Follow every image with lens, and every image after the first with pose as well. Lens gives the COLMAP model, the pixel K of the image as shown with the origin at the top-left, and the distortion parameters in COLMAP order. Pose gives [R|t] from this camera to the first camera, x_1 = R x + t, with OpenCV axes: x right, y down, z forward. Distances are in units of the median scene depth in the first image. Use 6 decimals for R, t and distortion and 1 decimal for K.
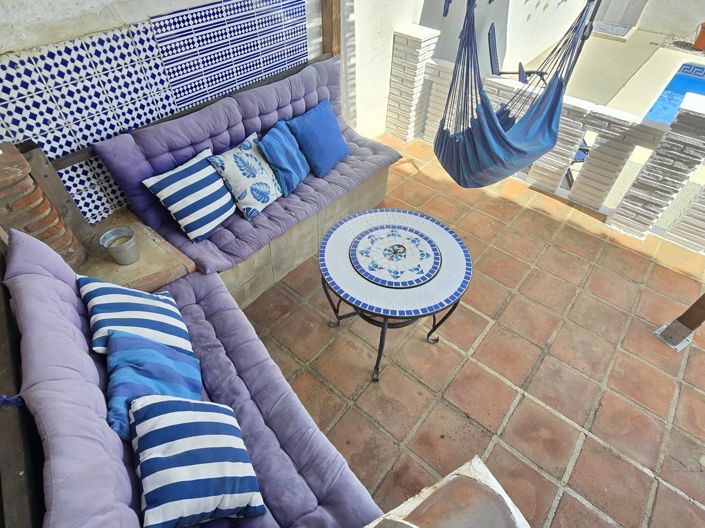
lens RADIAL K [[384.8, 0, 350.4], [0, 384.8, 262.3], [0, 0, 1]] dist [-0.002675, -0.002724]
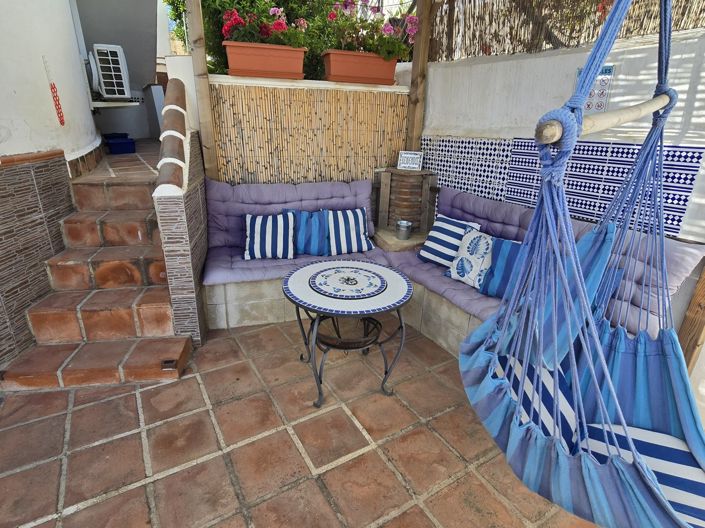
lens RADIAL K [[384.8, 0, 351.1], [0, 384.8, 264.7], [0, 0, 1]] dist [-0.002675, -0.002724]
pose [[-0.319033, 0.305869, -0.897030, 1.093136], [-0.702979, 0.558428, 0.440431, -0.545953], [0.635641, 0.771104, 0.036863, 0.873338]]
